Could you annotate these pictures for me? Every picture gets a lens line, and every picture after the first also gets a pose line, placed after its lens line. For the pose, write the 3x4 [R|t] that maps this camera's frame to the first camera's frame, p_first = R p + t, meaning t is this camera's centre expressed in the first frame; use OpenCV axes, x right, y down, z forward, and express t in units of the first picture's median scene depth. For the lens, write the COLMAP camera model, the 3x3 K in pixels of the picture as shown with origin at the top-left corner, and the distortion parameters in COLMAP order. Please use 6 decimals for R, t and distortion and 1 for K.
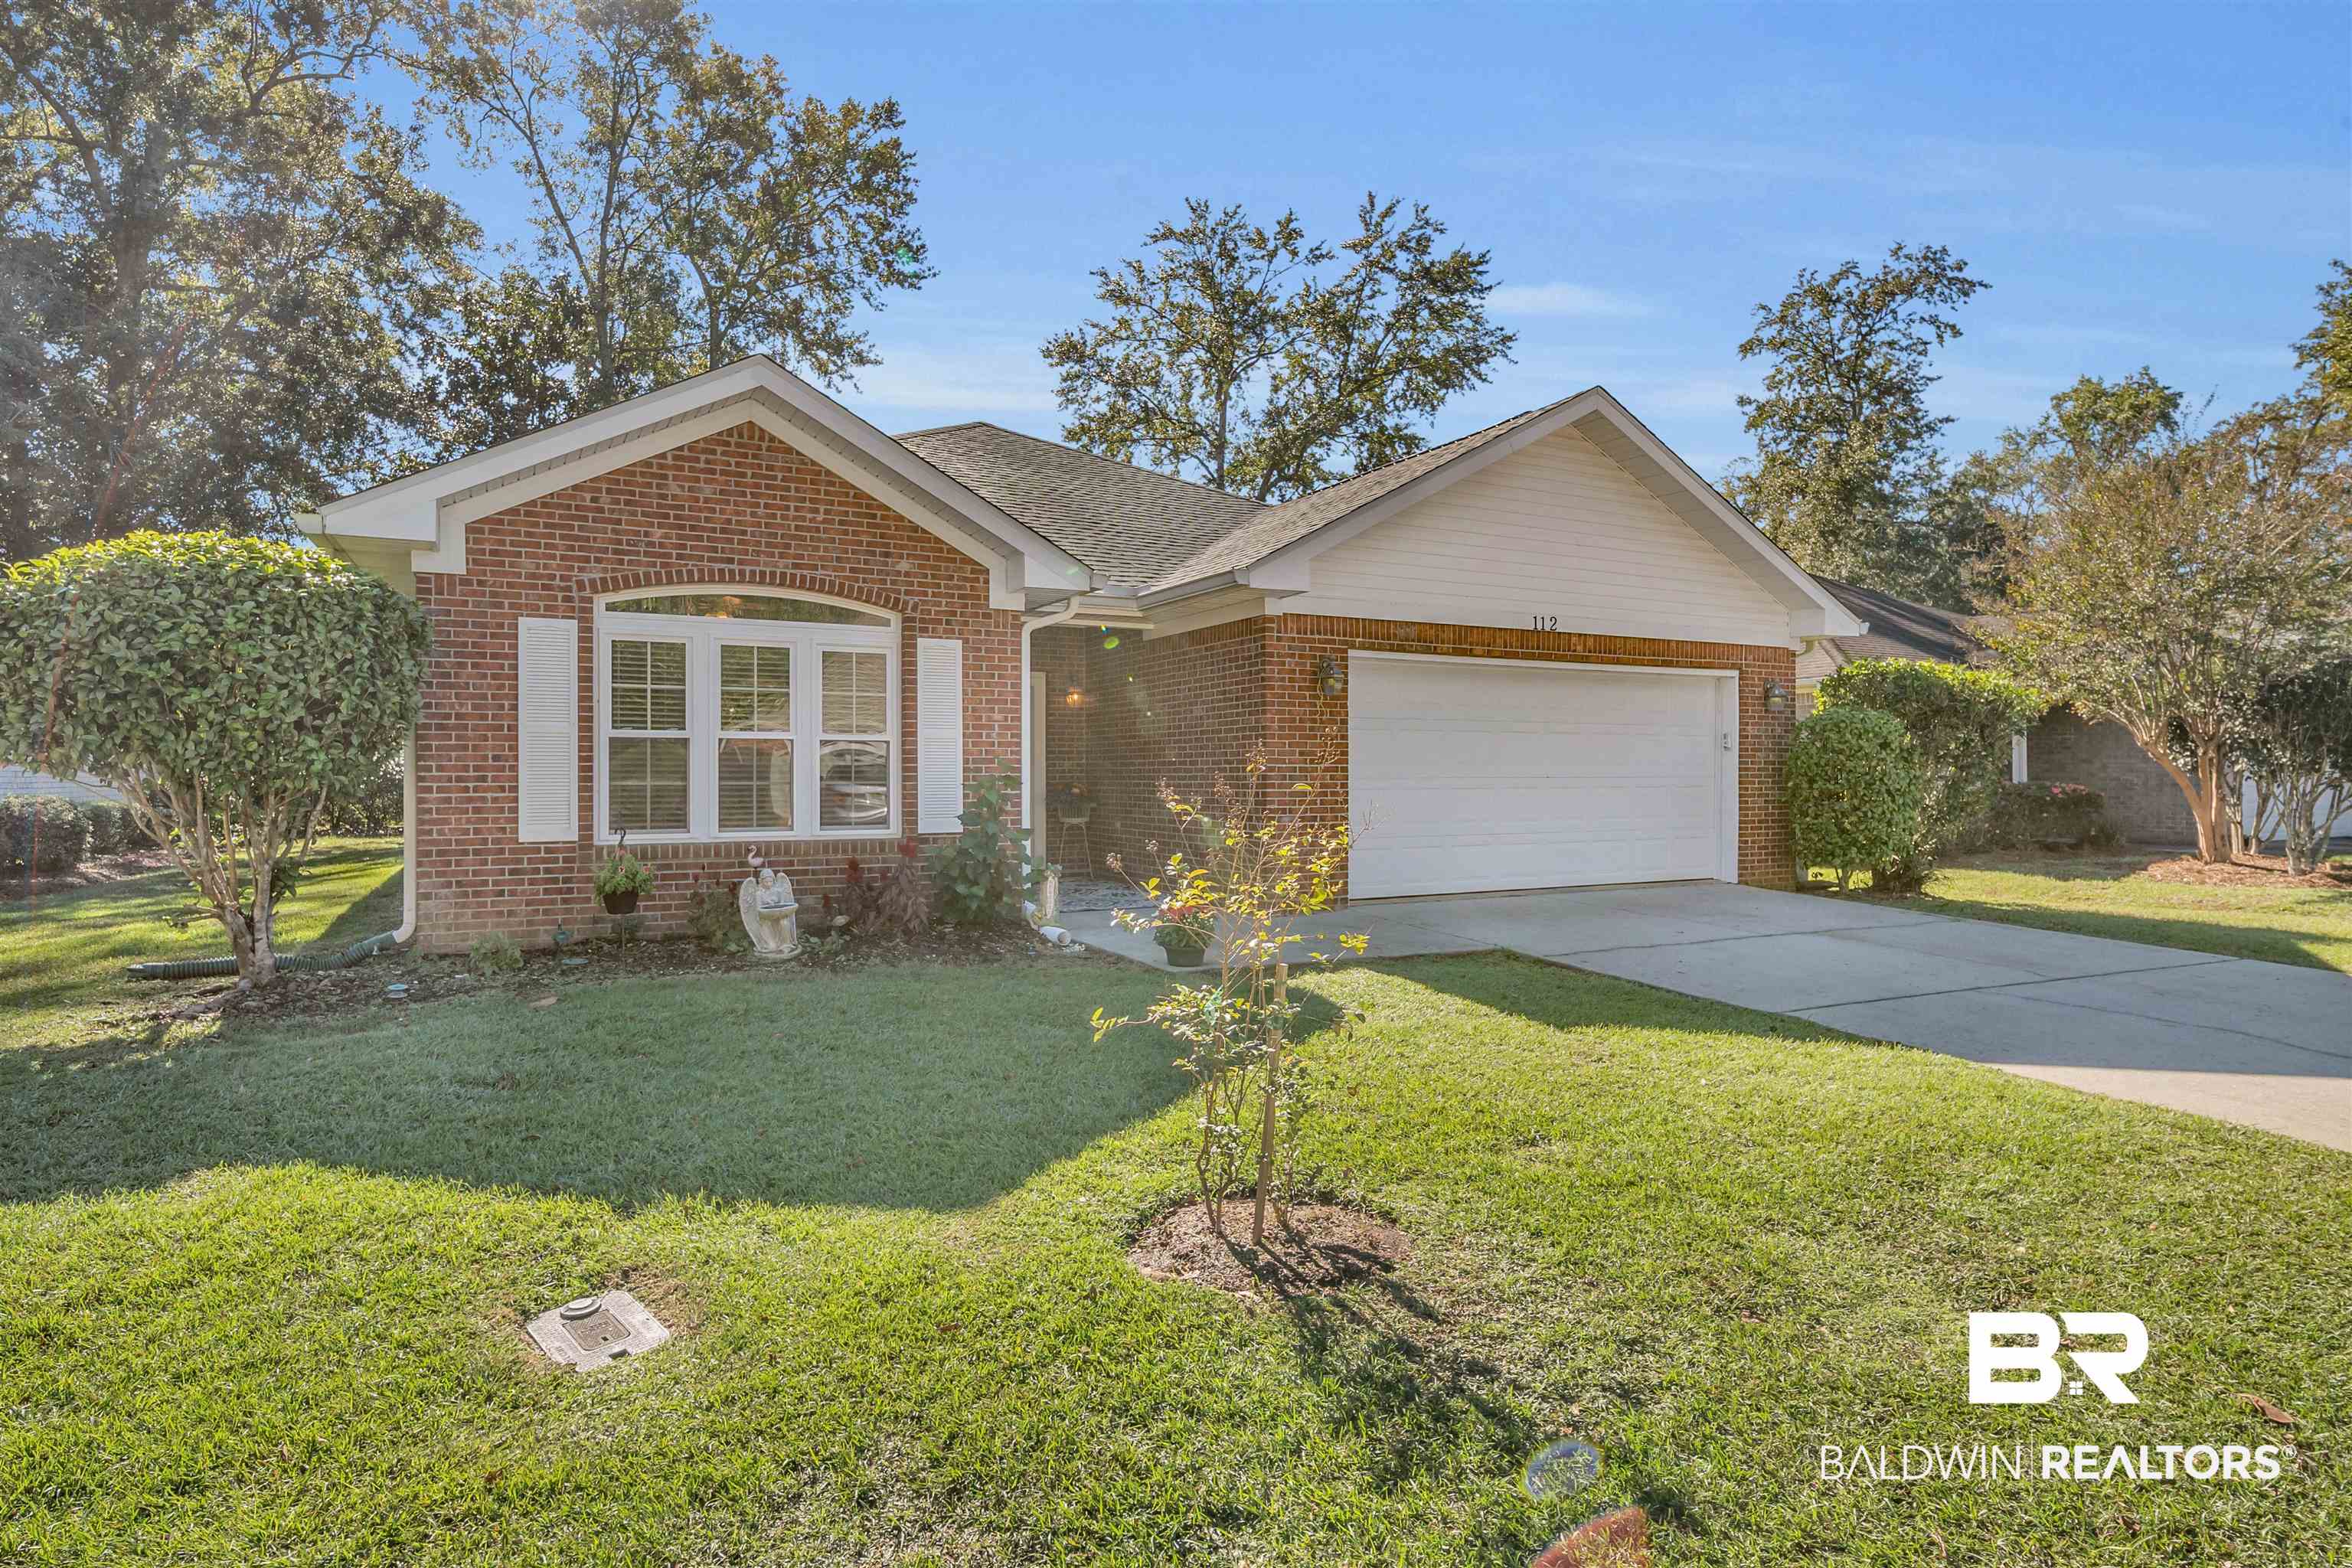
lens RADIAL K [[1247.0, 0, 1182.5], [0, 1247.0, 776.4], [0, 0, 1]] dist [0.002389, 0.000457]
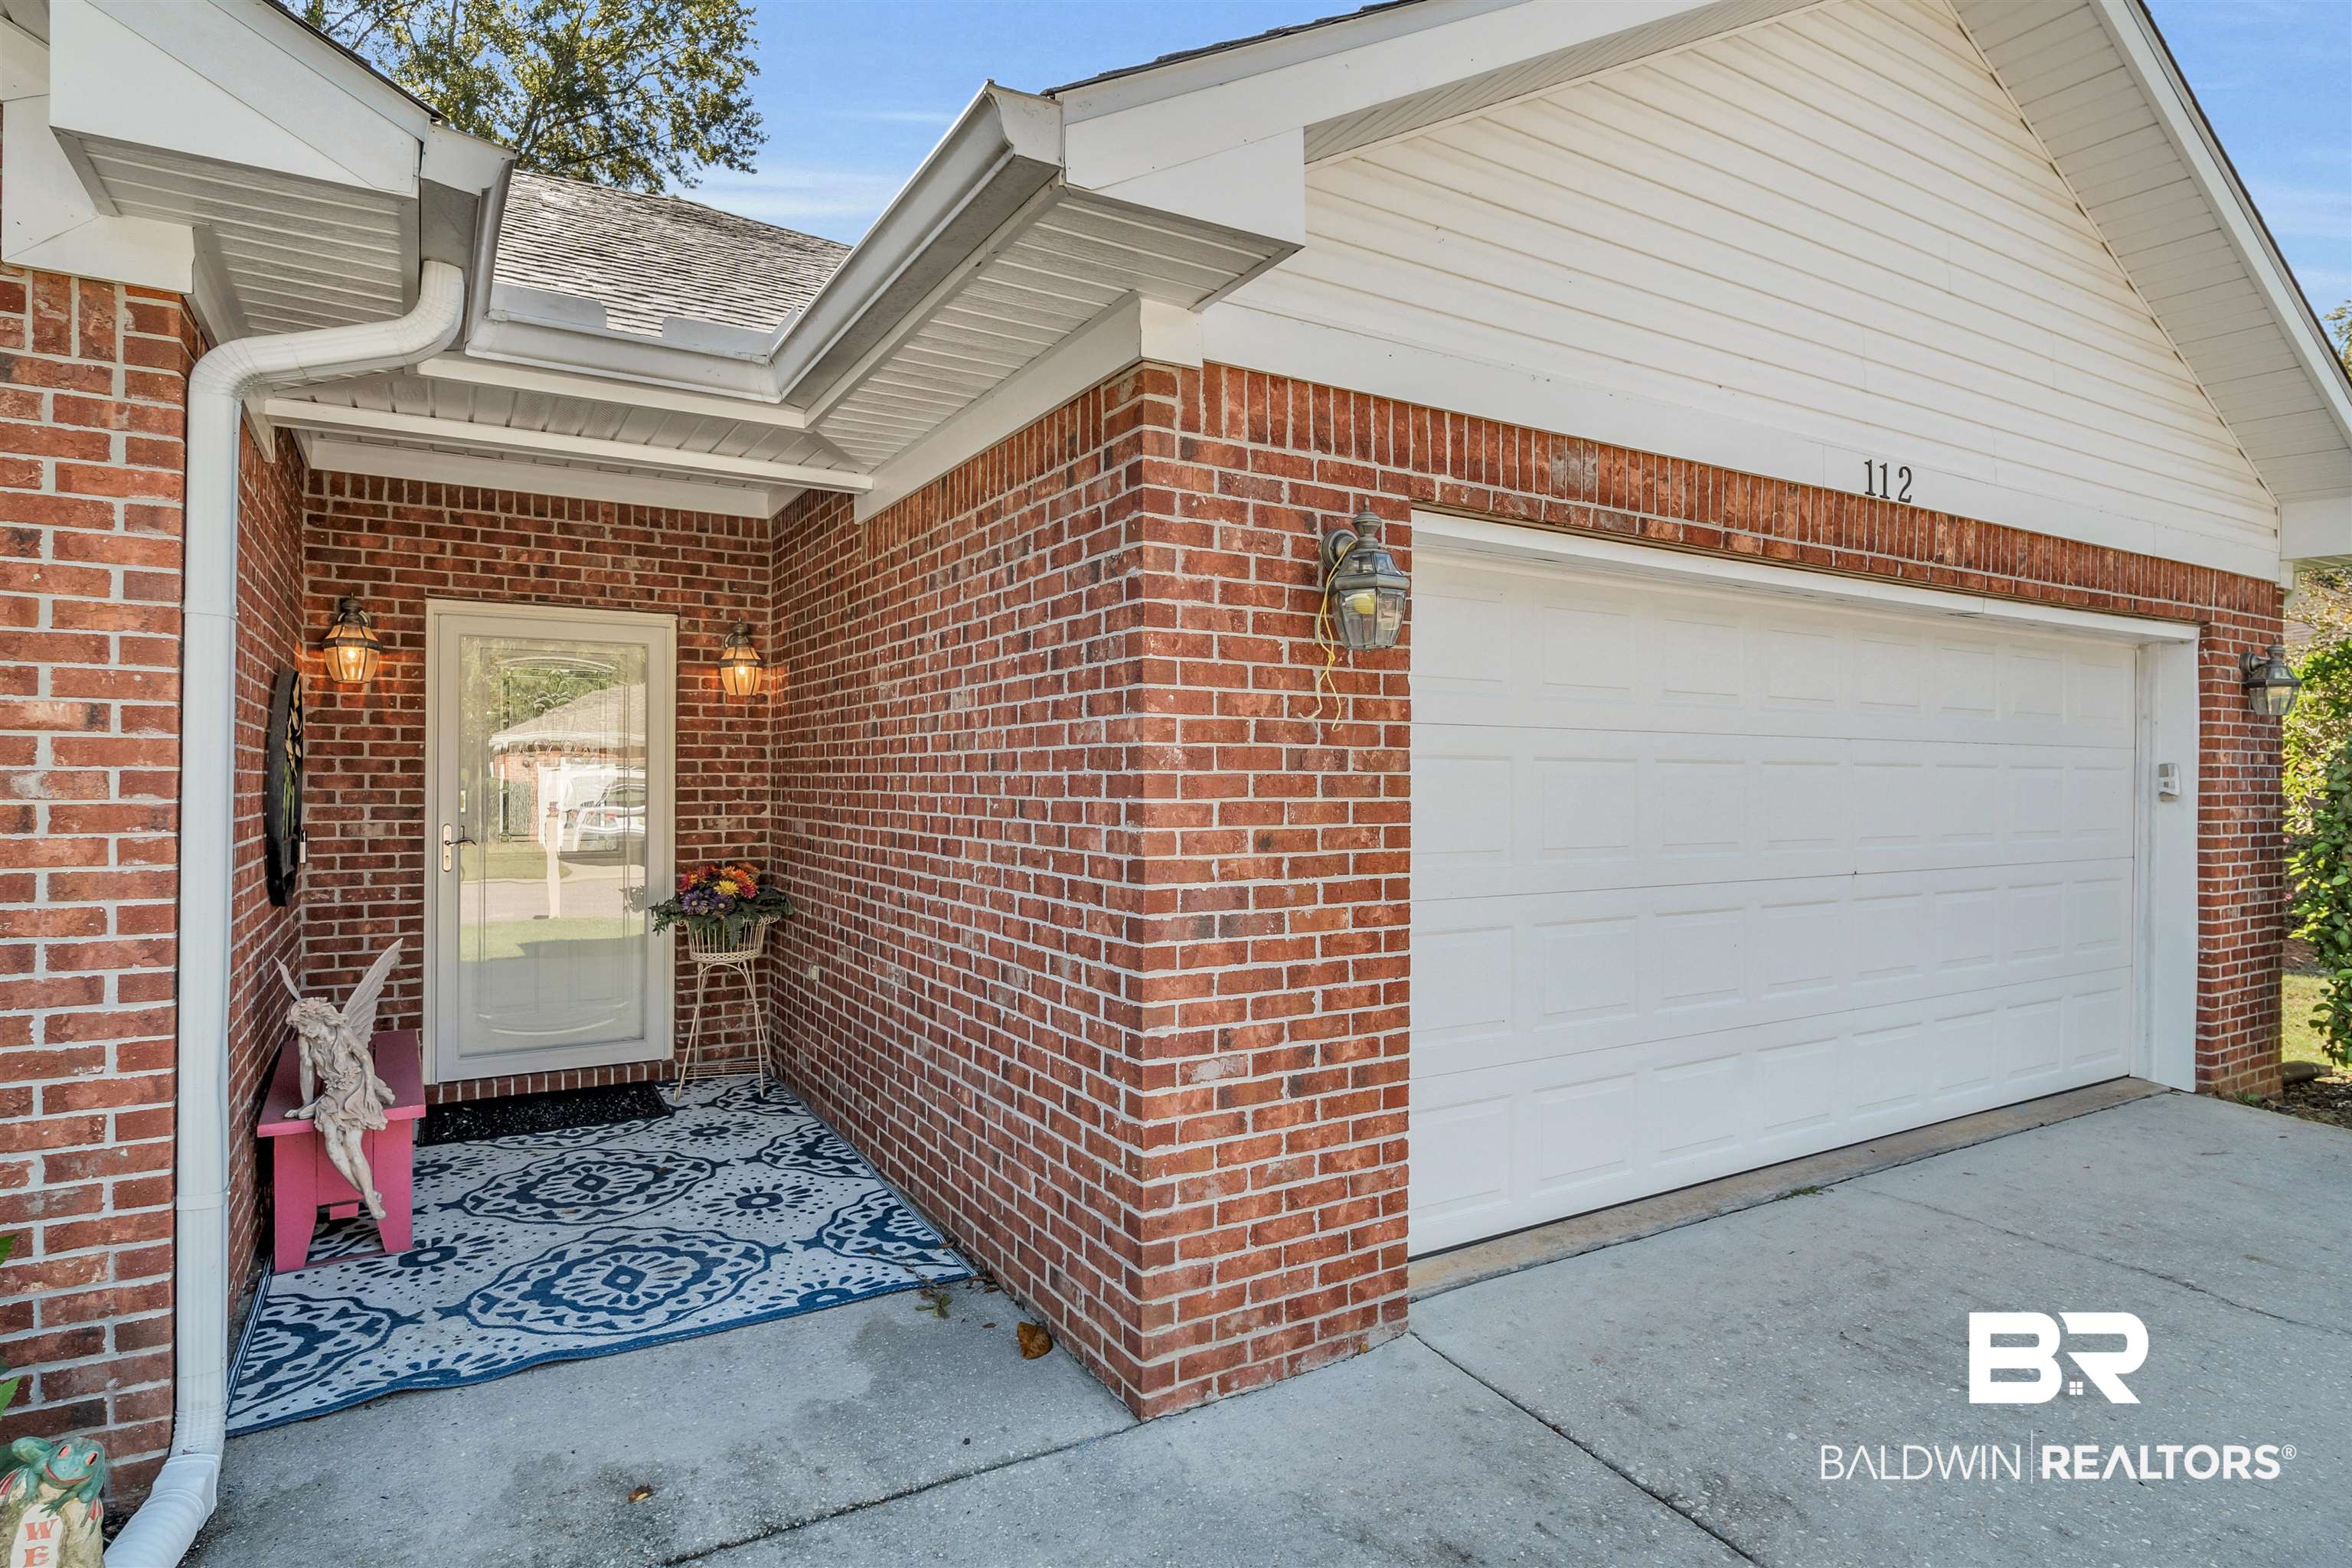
lens RADIAL K [[1247.0, 0, 1172.7], [0, 1247.0, 780.9], [0, 0, 1]] dist [0.002389, 0.000457]
pose [[0.998844, 0.005899, 0.047710, 0.057648], [-0.005884, 0.999983, -0.000472, -0.032049], [-0.047712, 0.000191, 0.998861, 0.685258]]
